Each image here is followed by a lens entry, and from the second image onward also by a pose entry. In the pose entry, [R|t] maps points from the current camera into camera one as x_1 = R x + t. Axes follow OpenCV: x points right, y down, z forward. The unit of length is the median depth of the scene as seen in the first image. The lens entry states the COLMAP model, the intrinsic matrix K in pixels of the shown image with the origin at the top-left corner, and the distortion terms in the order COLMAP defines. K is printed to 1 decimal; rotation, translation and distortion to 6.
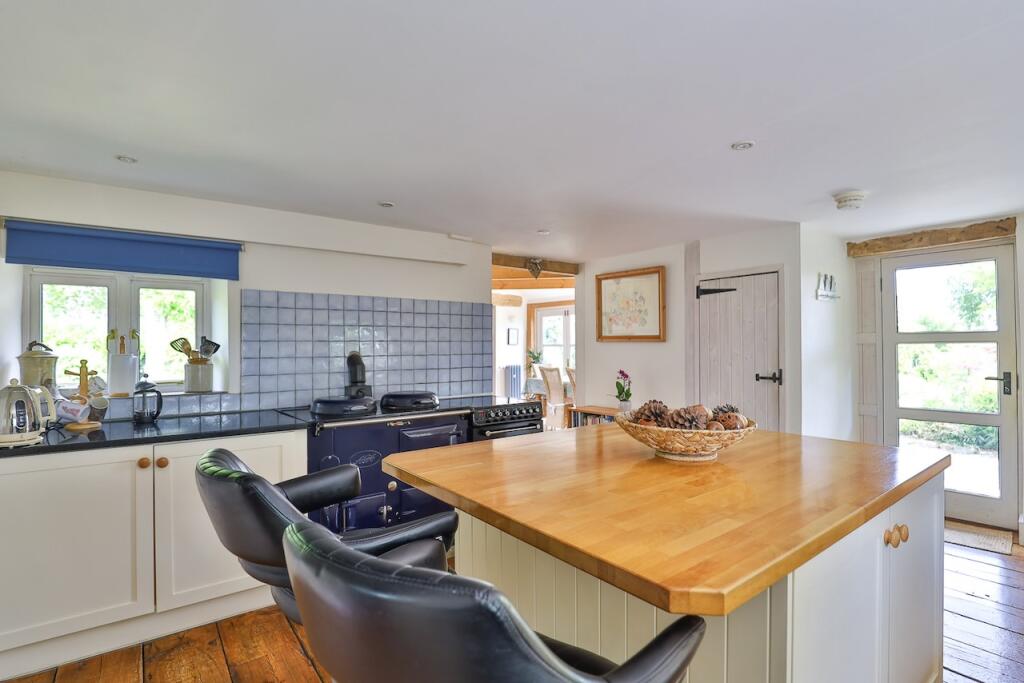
lens RADIAL K [[496.4, 0, 512.8], [0, 496.4, 340.4], [0, 0, 1]] dist [-0.023616, -0.000220]
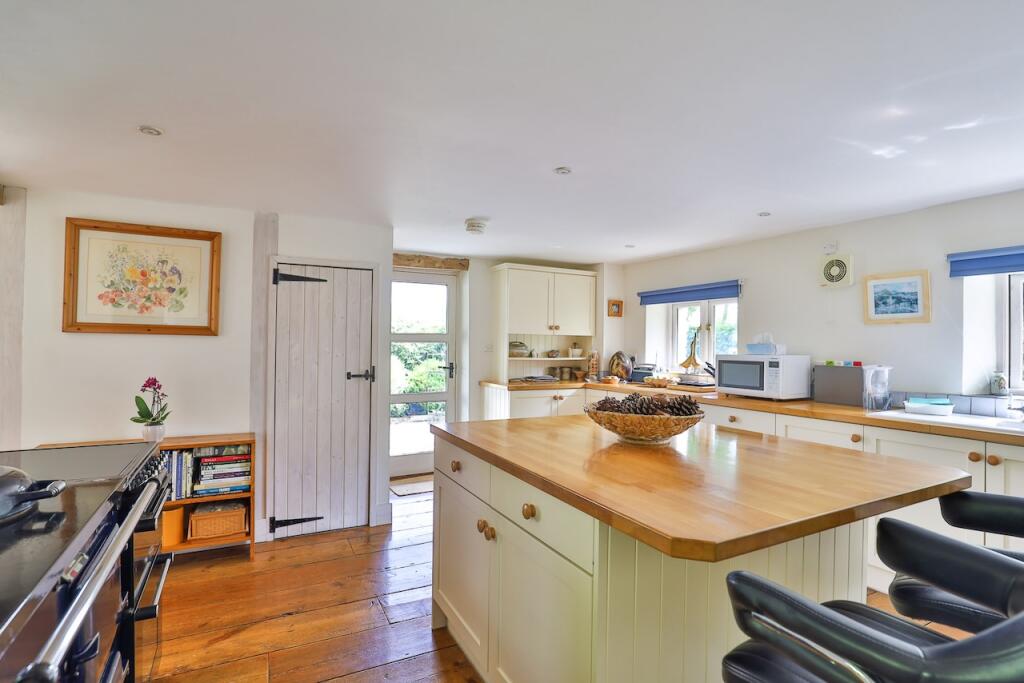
lens RADIAL K [[496.4, 0, 511.5], [0, 496.4, 343.9], [0, 0, 1]] dist [-0.023616, -0.000220]
pose [[0.182156, 0.006858, 0.983246, -0.334499], [-0.022253, 0.999748, -0.002851, 0.007171], [-0.983018, -0.021361, 0.182263, 0.435702]]
